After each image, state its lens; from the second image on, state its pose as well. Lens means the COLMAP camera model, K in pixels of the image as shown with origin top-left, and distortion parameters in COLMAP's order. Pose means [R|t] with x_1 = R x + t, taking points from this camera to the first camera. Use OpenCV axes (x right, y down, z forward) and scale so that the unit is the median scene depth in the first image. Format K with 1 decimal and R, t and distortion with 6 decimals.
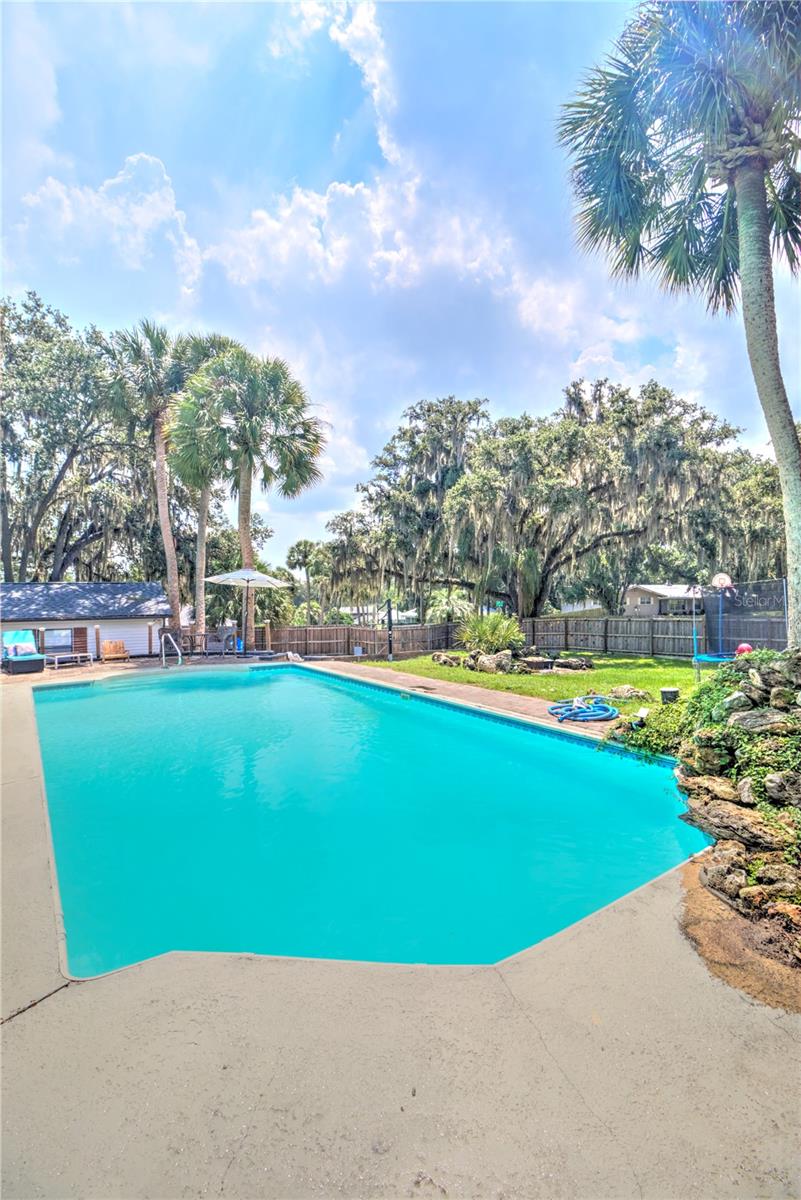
lens RADIAL K [[581.8, 0, 400.5], [0, 581.8, 600.0], [0, 0, 1]] dist [-0.000455, 0.000061]
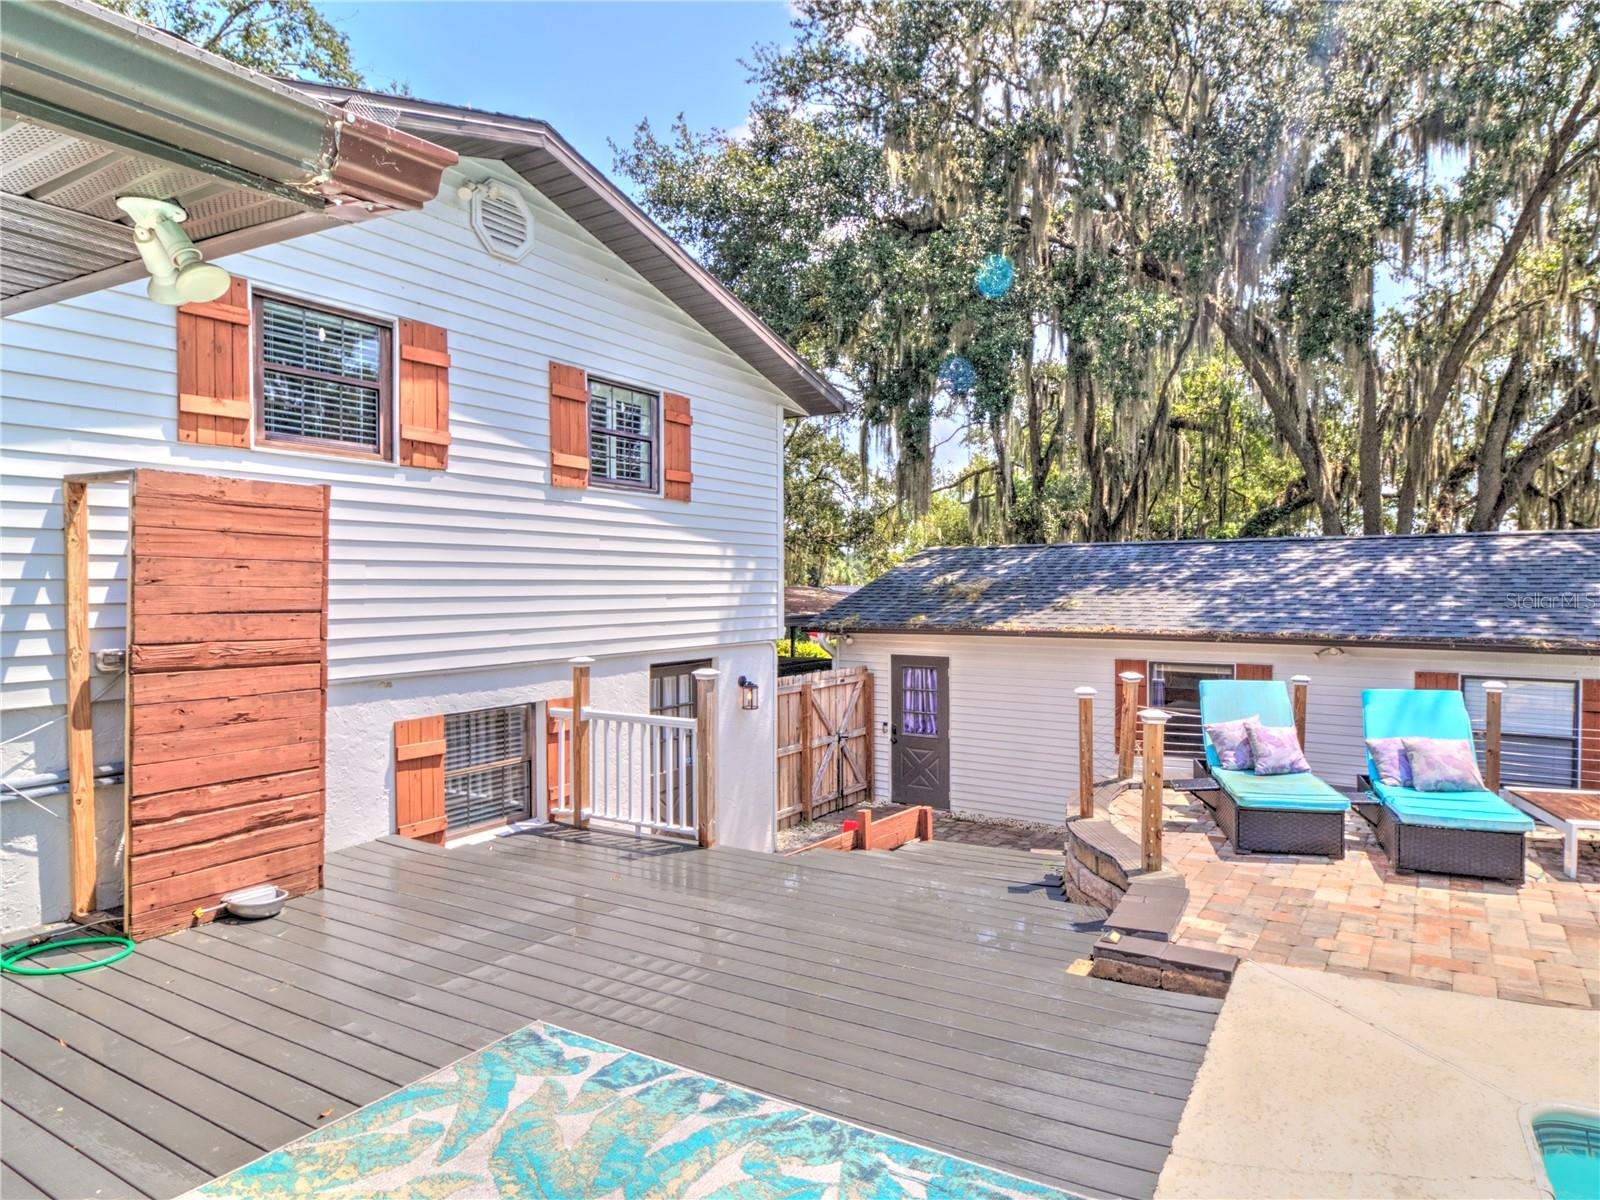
lens RADIAL K [[1030.8, 0, 800.0], [0, 1030.8, 600.0], [0, 0, 1]] dist [-0.042025, -0.002449]
pose [[0.454337, 0.030850, -0.890295, -0.200713], [-0.019084, 0.999508, 0.024895, 0.002049], [0.890625, 0.005680, 0.454703, 0.287854]]
